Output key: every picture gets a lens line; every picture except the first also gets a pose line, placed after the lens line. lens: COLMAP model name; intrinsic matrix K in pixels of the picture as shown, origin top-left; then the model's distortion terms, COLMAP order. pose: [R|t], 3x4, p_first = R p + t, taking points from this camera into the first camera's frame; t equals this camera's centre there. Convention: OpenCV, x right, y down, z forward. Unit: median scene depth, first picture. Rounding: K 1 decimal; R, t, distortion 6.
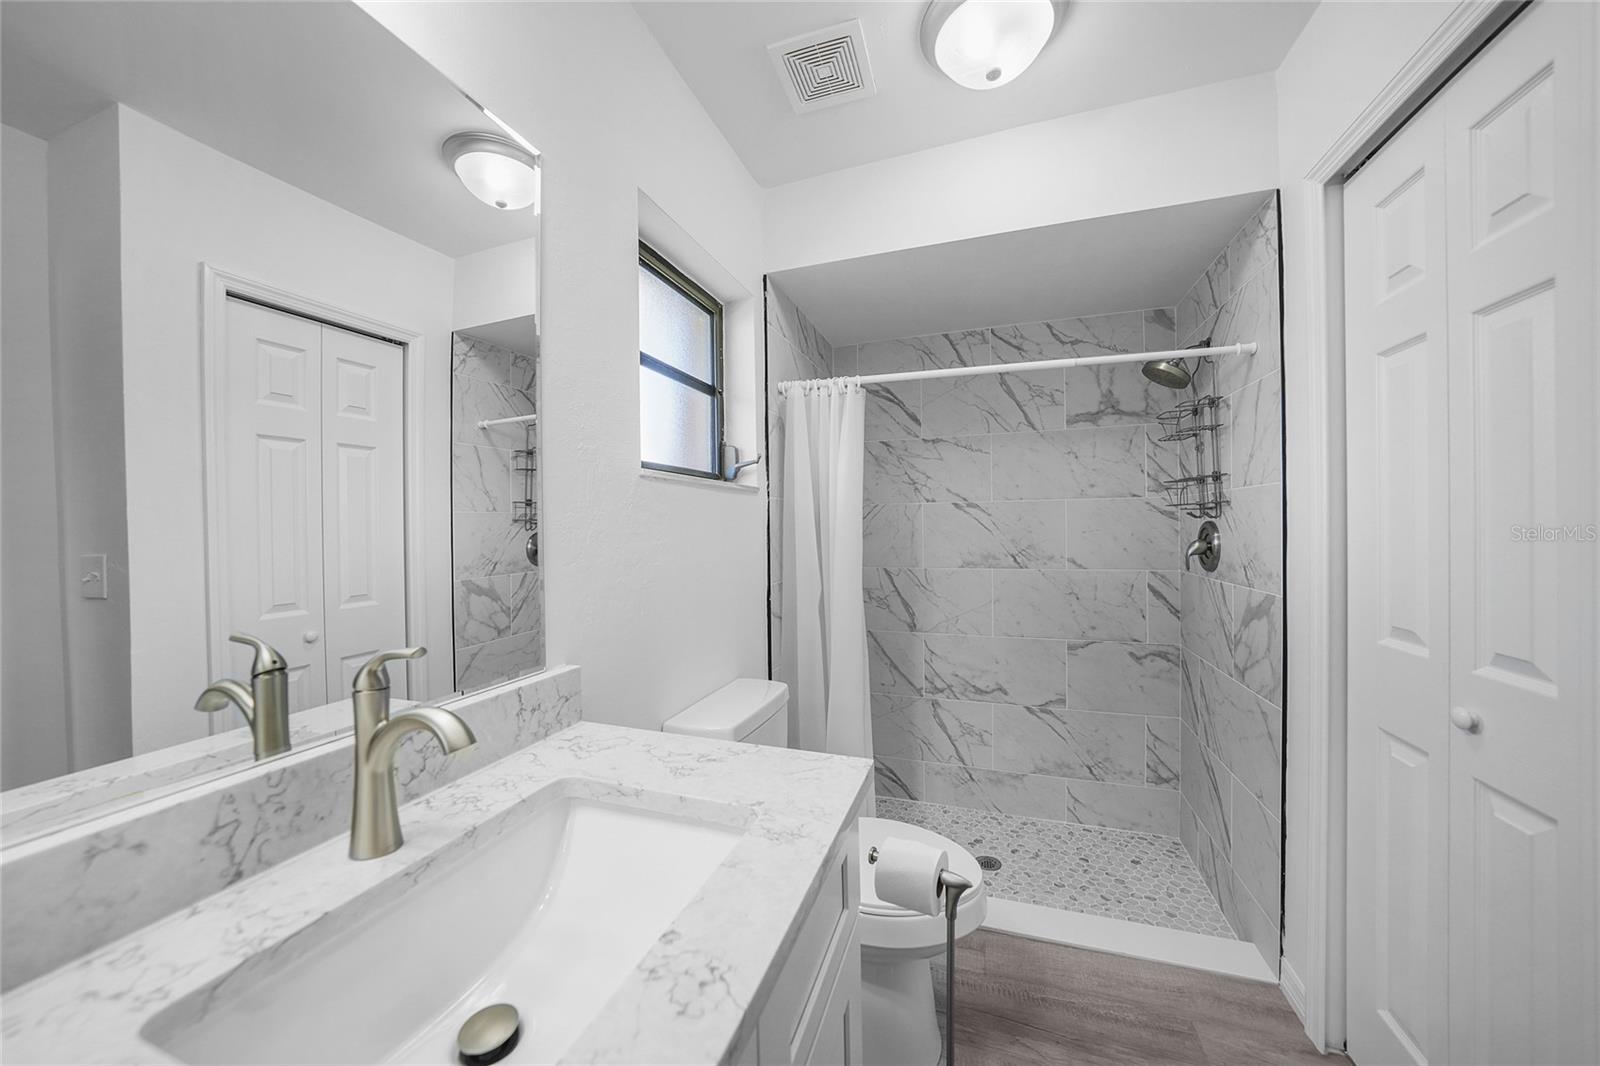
lens RADIAL K [[555.0, 0, 806.0], [0, 555.0, 529.5], [0, 0, 1]] dist [-0.025666, 0.005680]
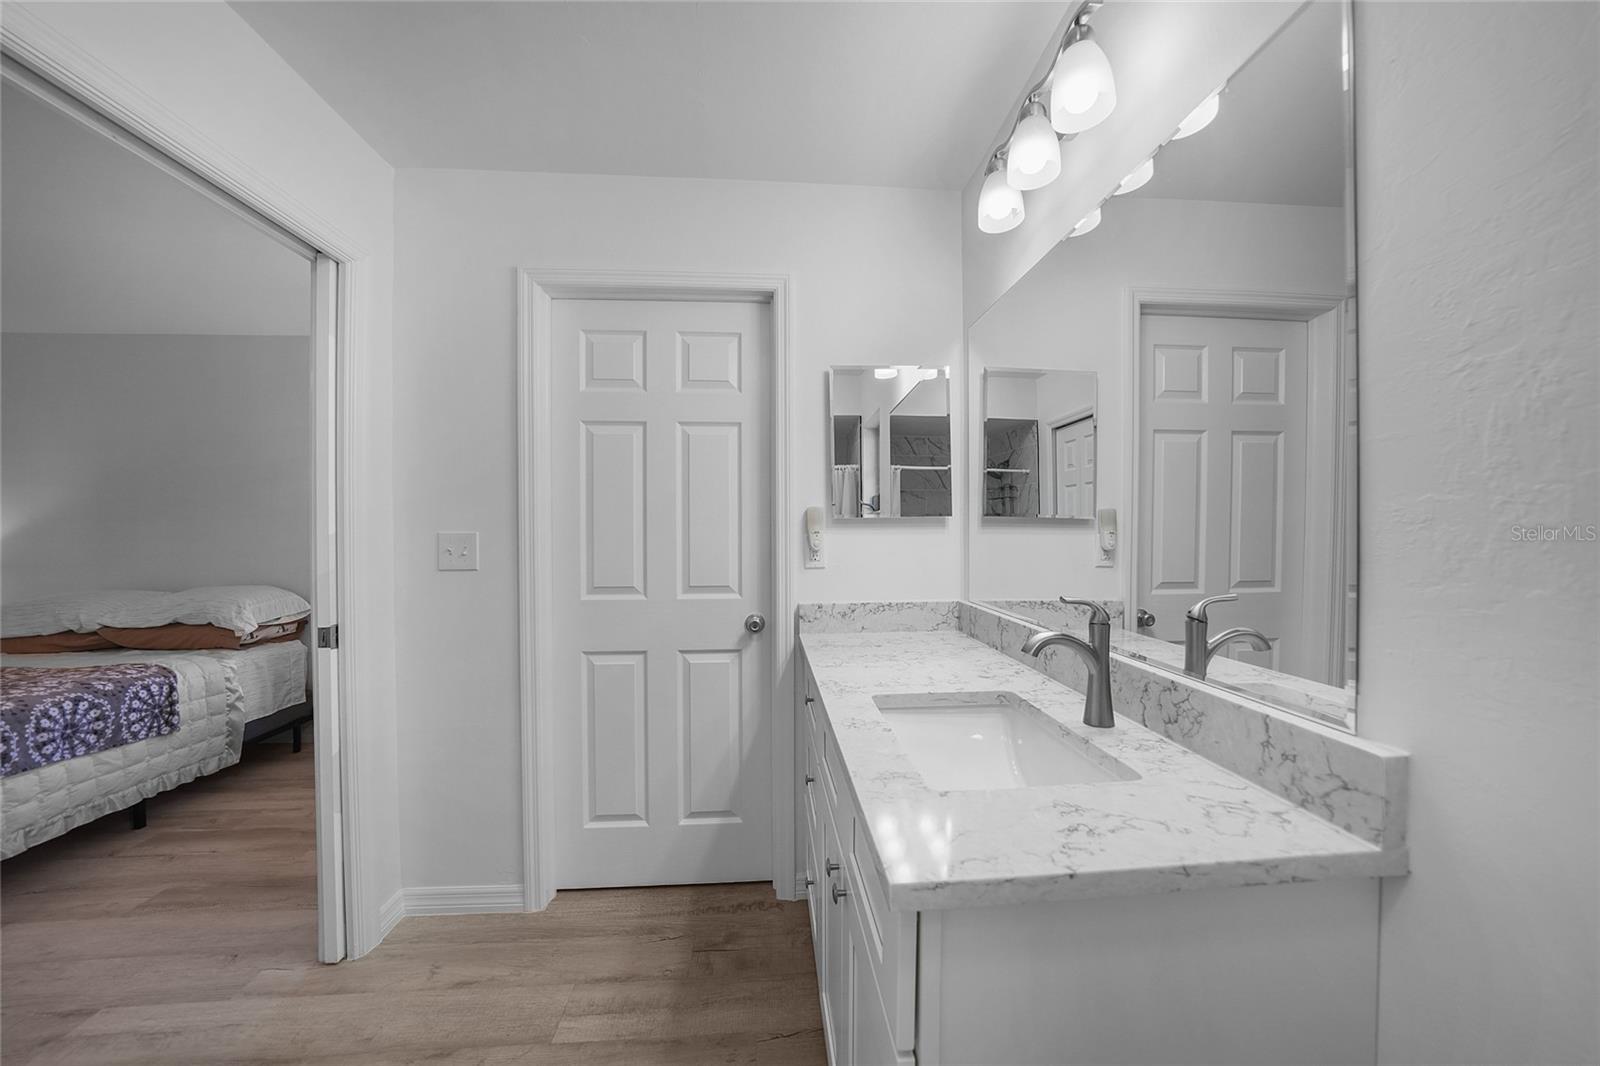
lens RADIAL K [[555.0, 0, 801.9], [0, 555.0, 534.8], [0, 0, 1]] dist [-0.025666, 0.005680]
pose [[-0.921786, 0.017716, -0.387294, 0.439921], [0.011514, 0.999766, 0.018329, -0.007422], [0.387528, 0.012436, -0.921774, 1.480147]]
